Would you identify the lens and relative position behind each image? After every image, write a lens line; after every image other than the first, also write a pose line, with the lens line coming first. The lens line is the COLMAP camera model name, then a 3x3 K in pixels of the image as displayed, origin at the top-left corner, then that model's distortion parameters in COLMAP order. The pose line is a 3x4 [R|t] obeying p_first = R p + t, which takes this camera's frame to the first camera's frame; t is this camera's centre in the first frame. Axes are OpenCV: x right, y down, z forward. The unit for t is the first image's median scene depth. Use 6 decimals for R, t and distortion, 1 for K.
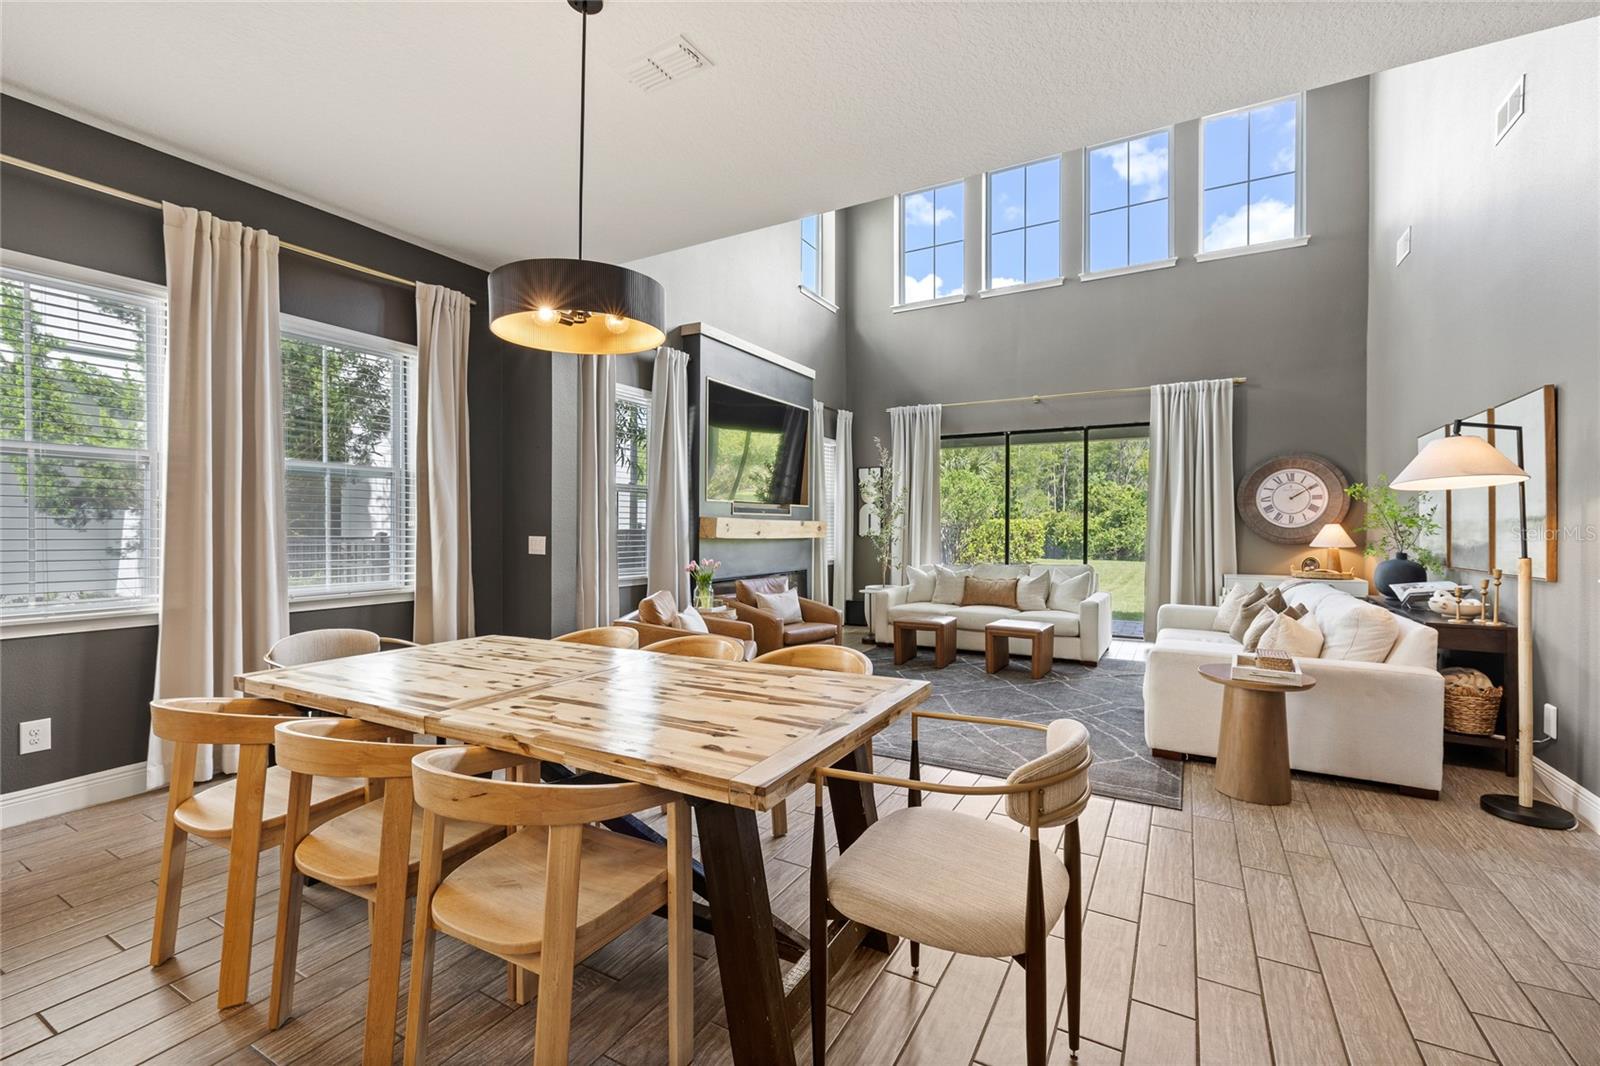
lens RADIAL K [[679.3, 0, 795.9], [0, 679.3, 528.4], [0, 0, 1]] dist [-0.000339, 0.000000]
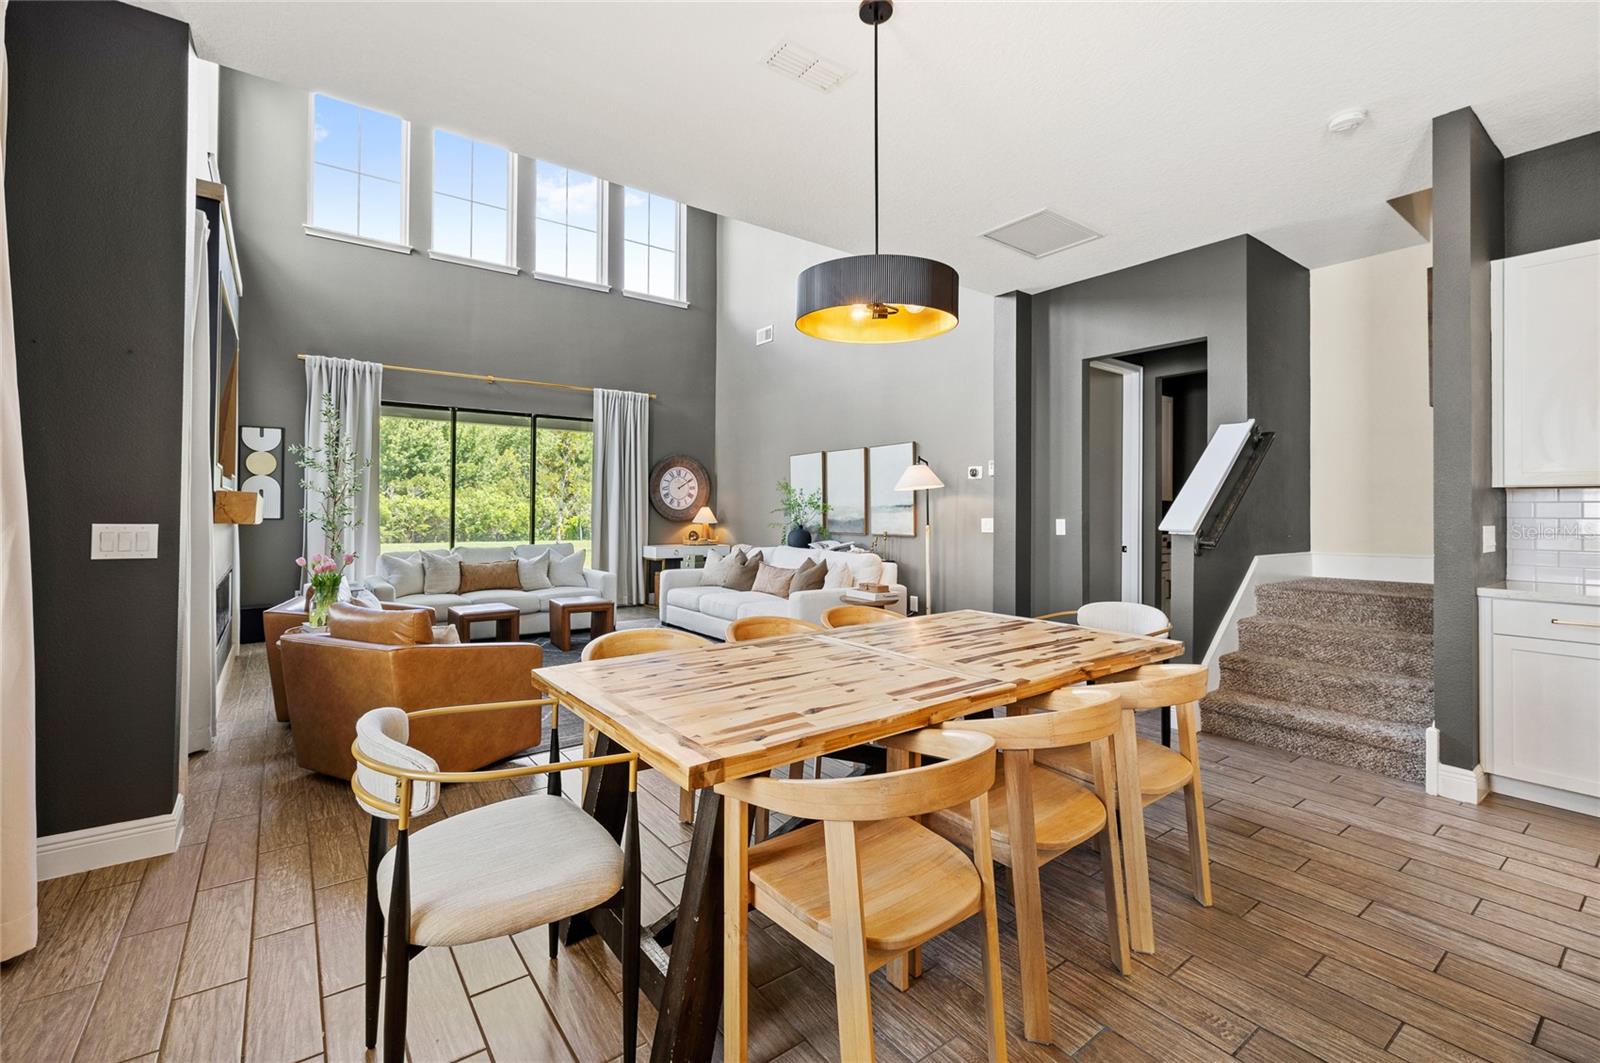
lens RADIAL K [[687.8, 0, 786.2], [0, 687.8, 502.0], [0, 0, 1]] dist [0.003034, 0.000557]
pose [[0.406520, 0.012010, 0.913563, -0.454911], [-0.001287, 0.999920, -0.012573, 0.000776], [-0.913641, 0.003935, 0.406503, 0.232137]]
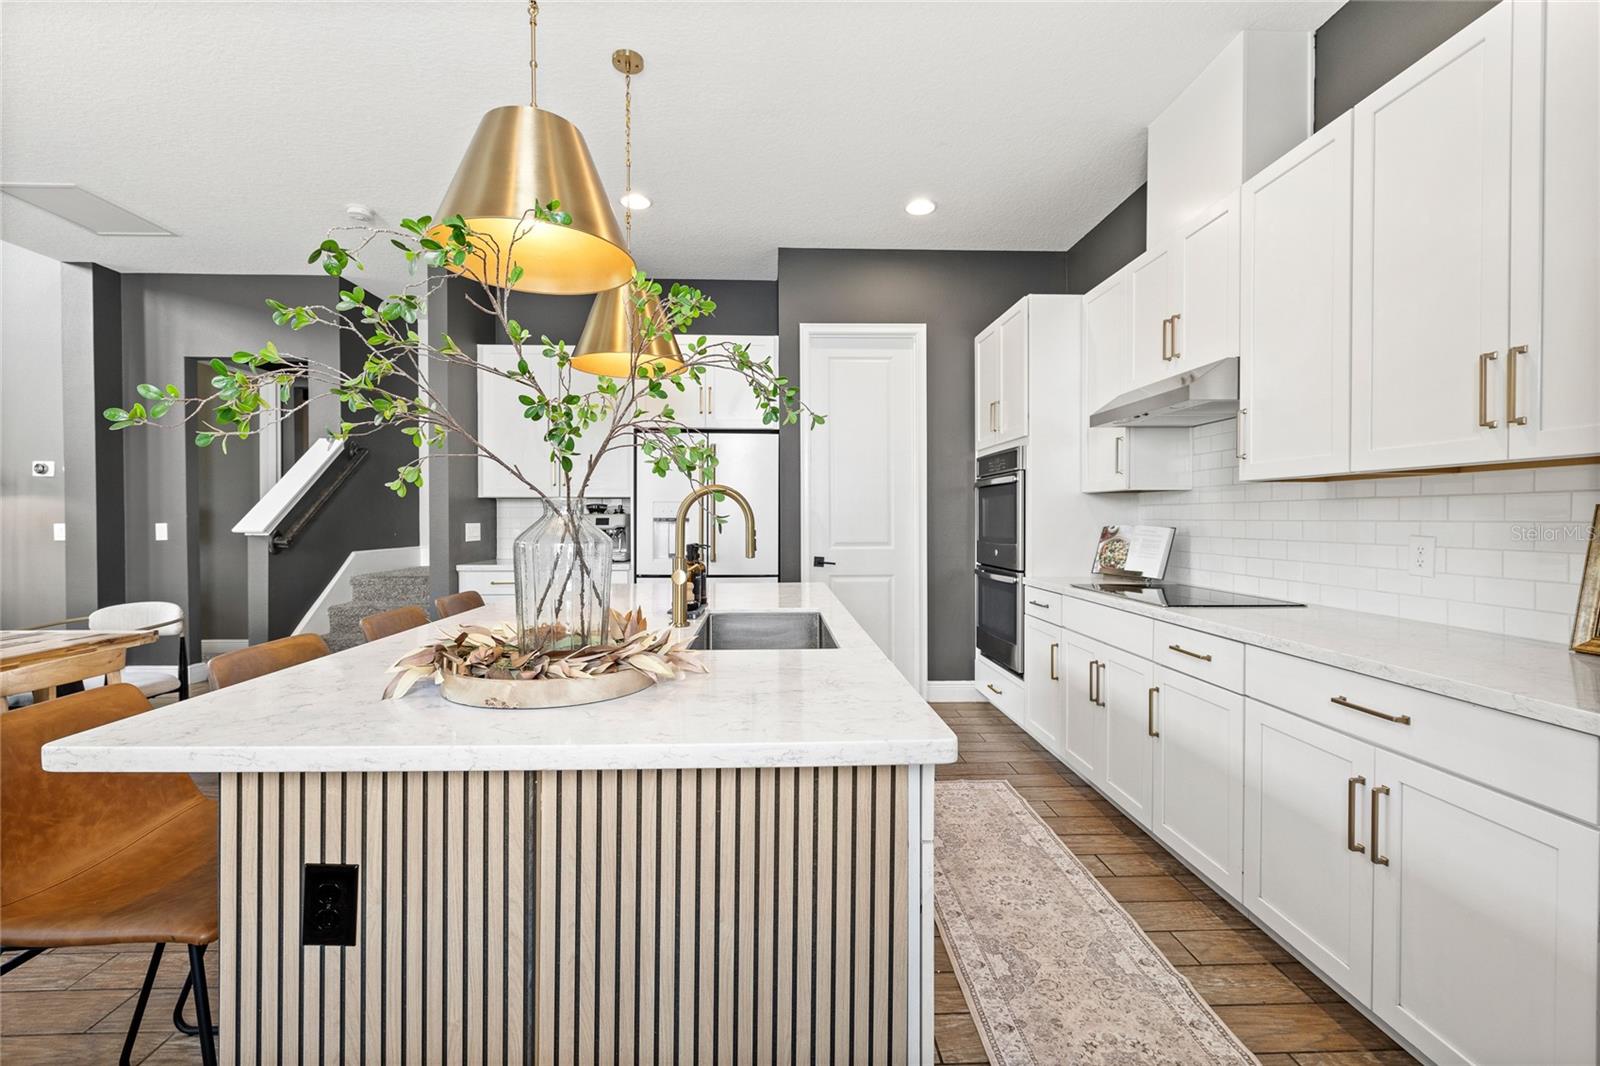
lens RADIAL K [[671.2, 0, 791.8], [0, 671.2, 524.2], [0, 0, 1]] dist [0.000242, -0.000072]
pose [[-0.530913, -0.011580, 0.847347, -0.578818], [0.002597, 0.999880, 0.015292, 0.001854], [-0.847422, 0.010319, -0.530819, 0.072556]]
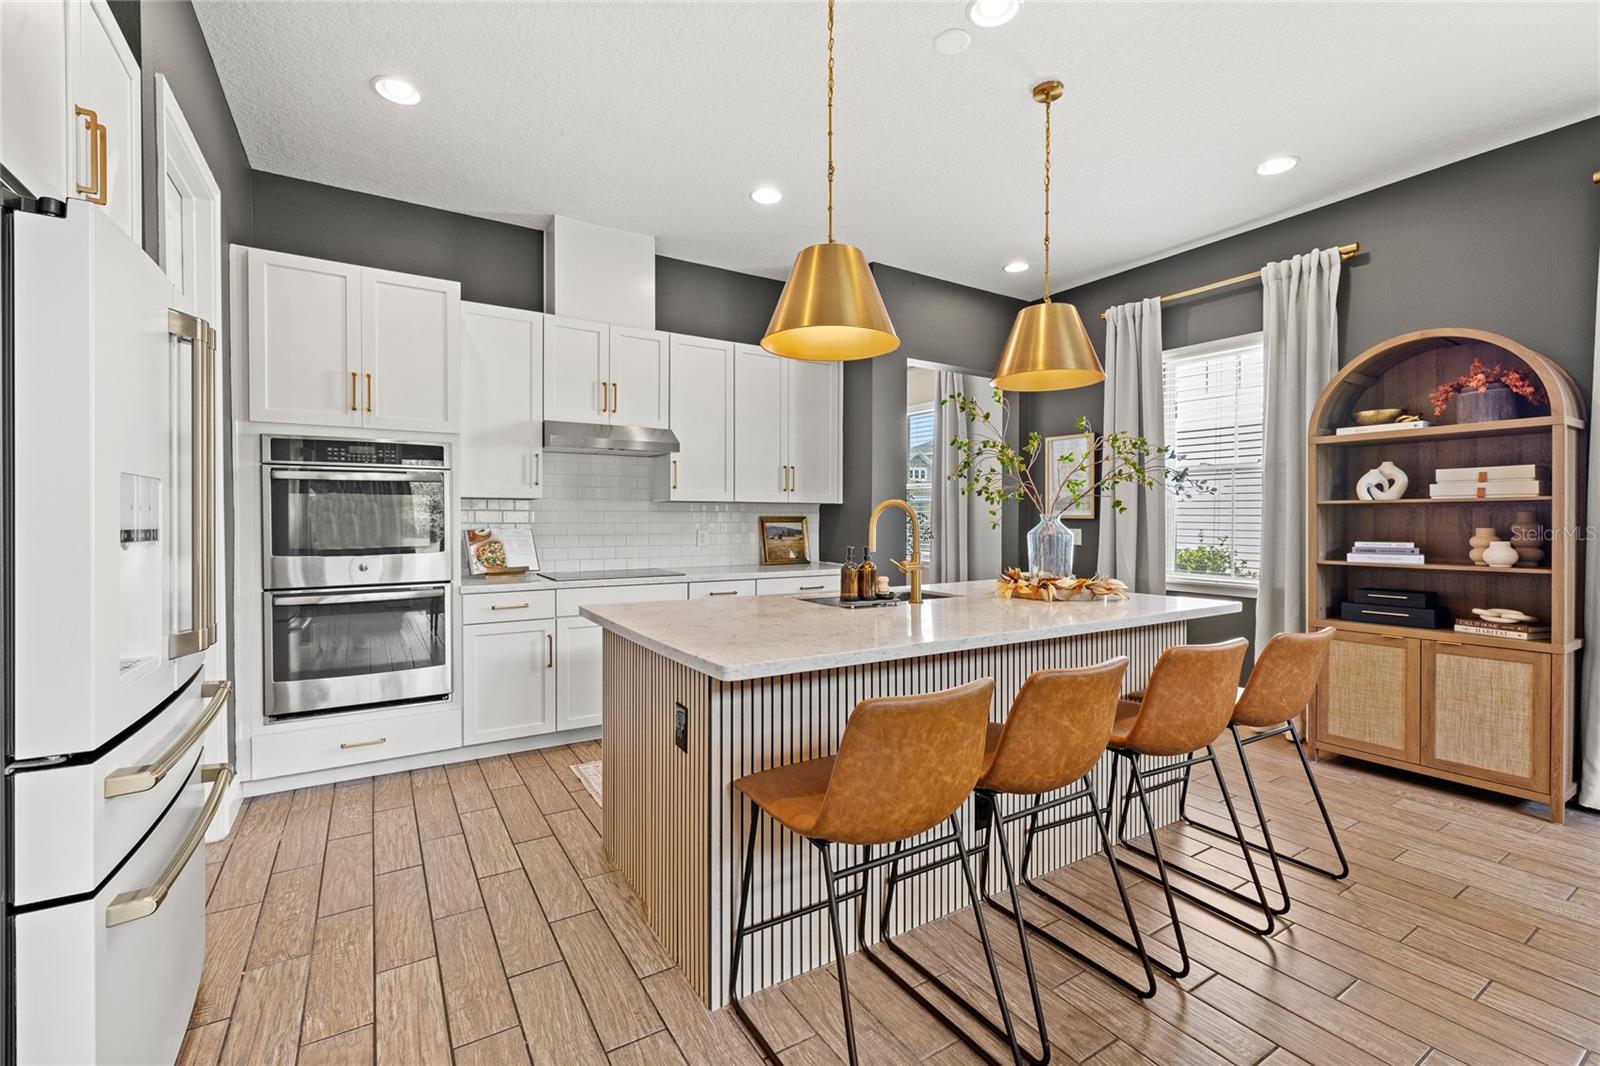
lens RADIAL K [[687.5, 0, 796.1], [0, 687.5, 524.6], [0, 0, 1]] dist [-0.001235, -0.000085]
pose [[-0.473971, 0.004329, -0.880530, 0.107863], [-0.007250, 0.999935, 0.008819, 0.000896], [0.880511, 0.010564, -0.473909, 0.091048]]
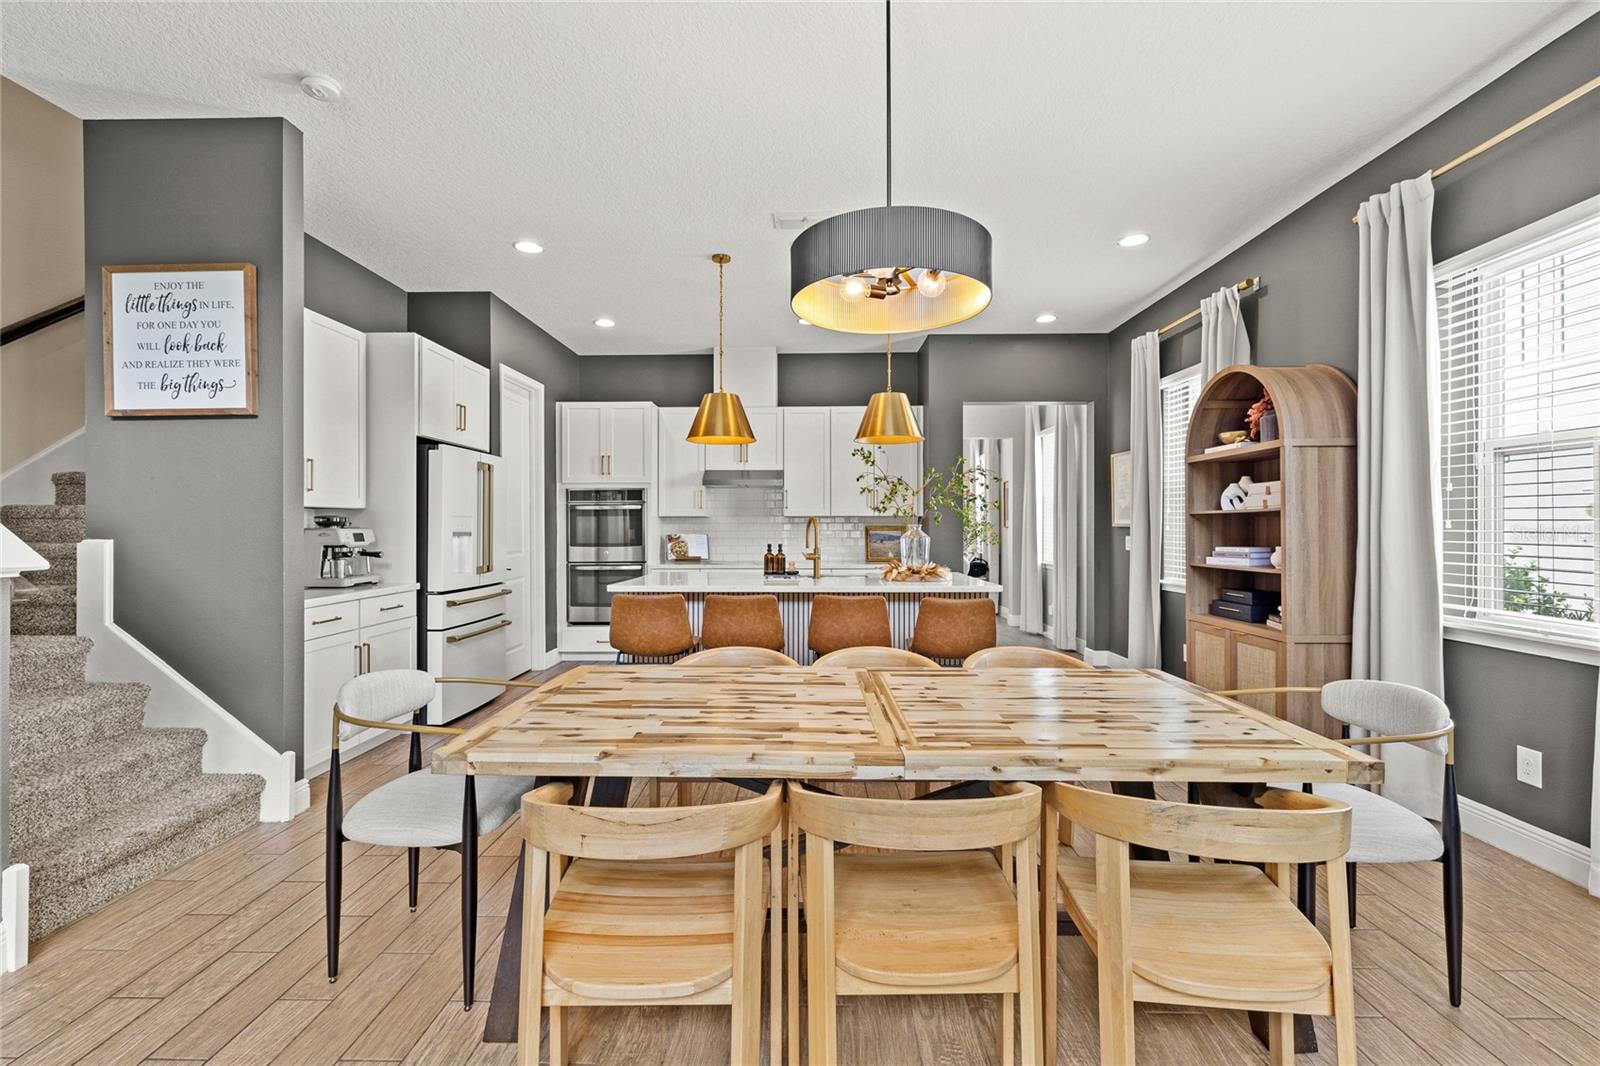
lens RADIAL K [[700.7, 0, 795.3], [0, 700.7, 530.6], [0, 0, 1]] dist [0.000181, -0.000062]
pose [[-0.877031, 0.000839, -0.480433, 0.066179], [-0.003251, 0.999965, 0.007680, -0.002034], [0.480423, 0.008298, -0.876998, 0.571929]]
